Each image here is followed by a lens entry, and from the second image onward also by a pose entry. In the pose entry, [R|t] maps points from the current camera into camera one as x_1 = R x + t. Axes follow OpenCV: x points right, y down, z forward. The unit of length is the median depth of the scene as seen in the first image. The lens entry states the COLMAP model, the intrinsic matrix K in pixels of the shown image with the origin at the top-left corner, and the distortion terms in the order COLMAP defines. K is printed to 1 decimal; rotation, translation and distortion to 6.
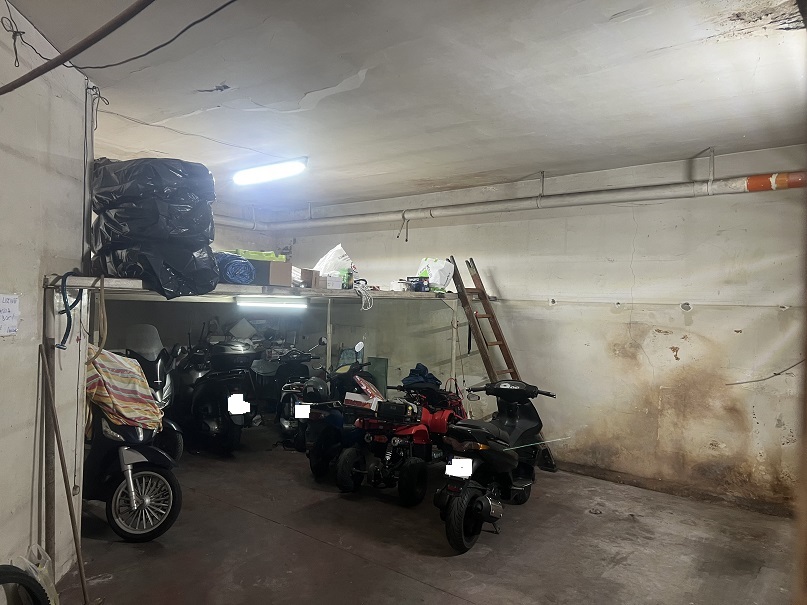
lens RADIAL K [[603.9, 0, 401.9], [0, 603.9, 305.5], [0, 0, 1]] dist [0.054194, -0.058129]
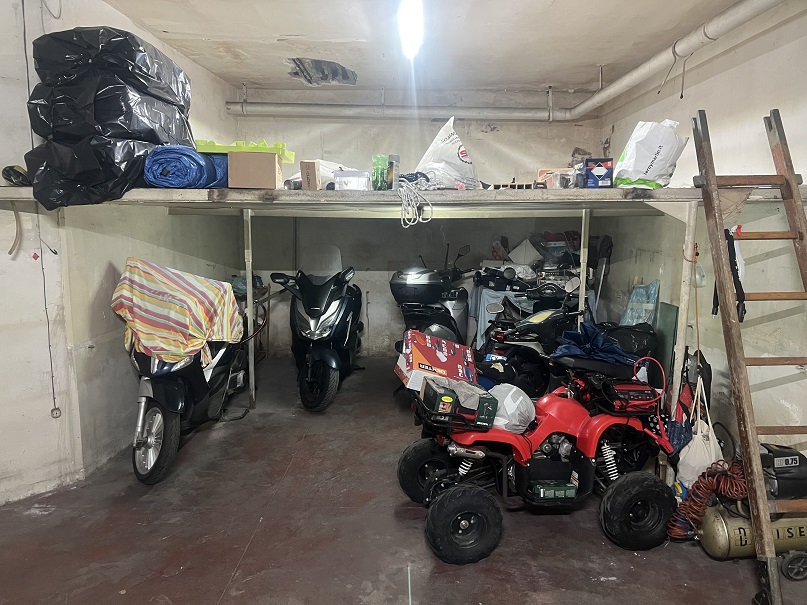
lens RADIAL K [[603.9, 0, 406.2], [0, 603.9, 304.3], [0, 0, 1]] dist [0.054194, -0.058129]
pose [[0.637874, 0.089411, -0.764933, 0.398639], [0.008722, 0.992335, 0.123265, 0.012752], [0.770091, -0.085299, 0.632205, 0.606724]]
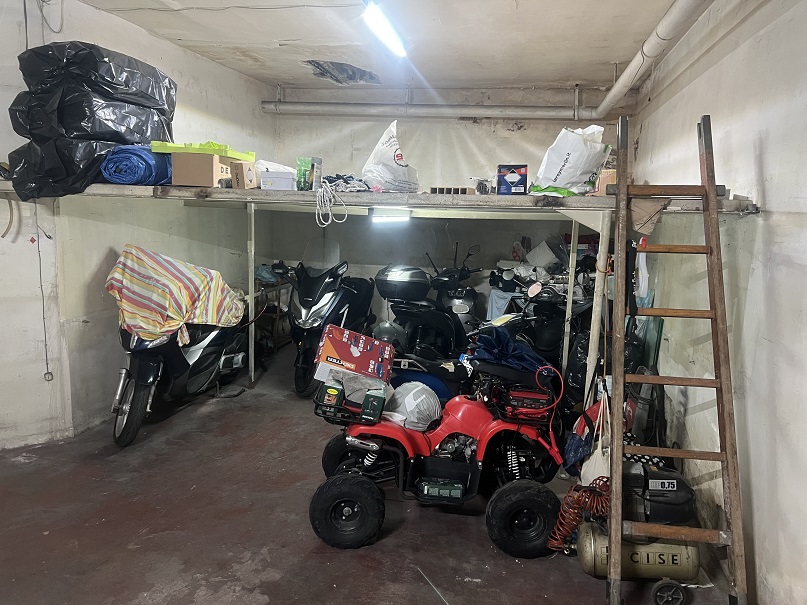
lens RADIAL K [[603.9, 0, 408.1], [0, 603.9, 304.7], [0, 0, 1]] dist [0.054194, -0.058129]
pose [[0.484548, 0.131261, -0.864861, 0.535109], [-0.024669, 0.990335, 0.136484, 0.003125], [0.874417, -0.044798, 0.483103, 0.761255]]
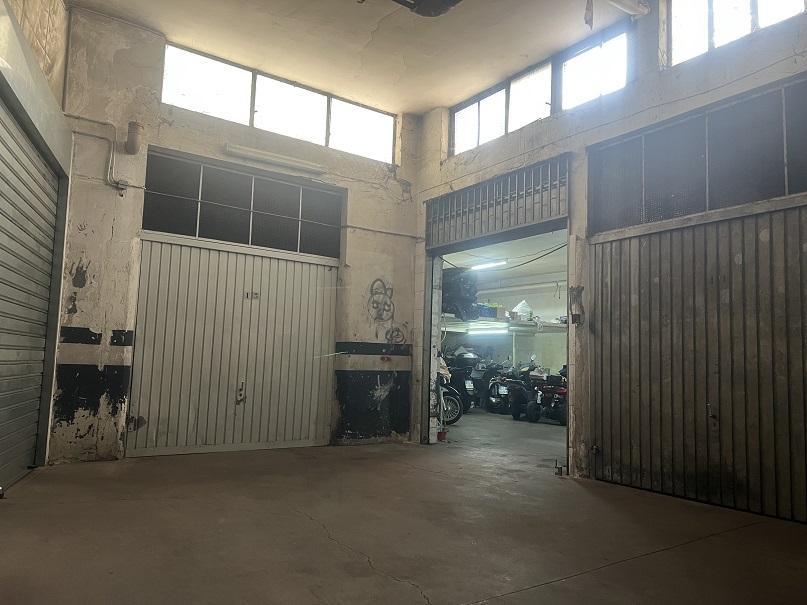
lens RADIAL K [[603.9, 0, 397.5], [0, 603.9, 299.7], [0, 0, 1]] dist [0.054194, -0.058129]
pose [[0.967475, -0.024573, -0.251772, -0.005292], [-0.004370, 0.993499, -0.113757, 0.138785], [0.252930, 0.111157, 0.961078, -1.126558]]
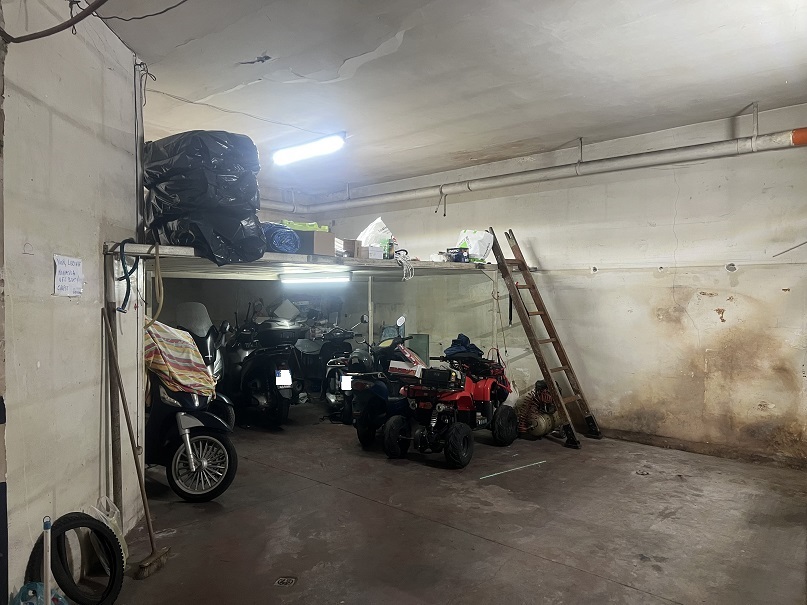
lens RADIAL K [[603.9, 0, 409.6], [0, 603.9, 306.8], [0, 0, 1]] dist [0.054194, -0.058129]
pose [[0.998445, -0.026765, -0.048896, -0.007816], [0.027568, 0.999495, 0.015821, 0.037710], [0.048448, -0.017144, 0.998679, -0.014496]]
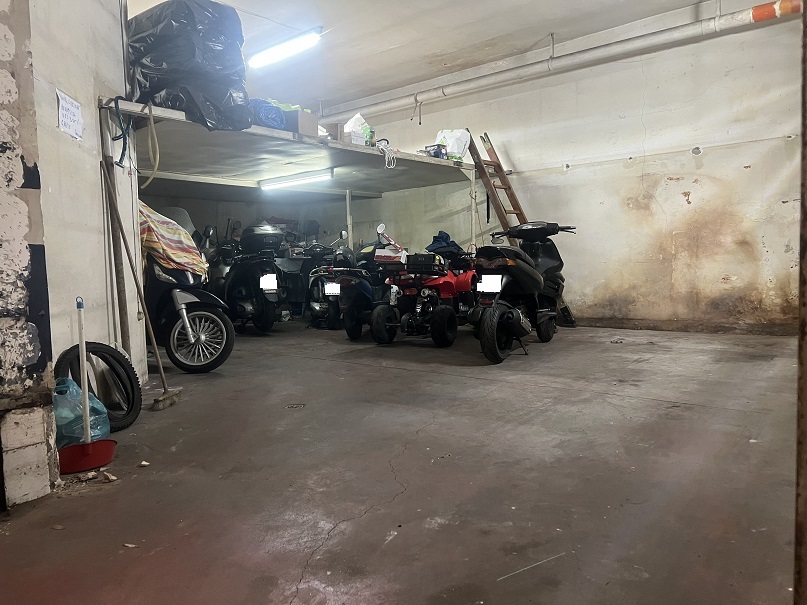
lens RADIAL K [[603.9, 0, 407.3], [0, 603.9, 303.4], [0, 0, 1]] dist [0.054194, -0.058129]
pose [[0.998293, -0.058350, -0.002667, -0.040300], [0.058398, 0.996115, 0.065917, 0.173274], [-0.001189, -0.065960, 0.997822, -0.057746]]
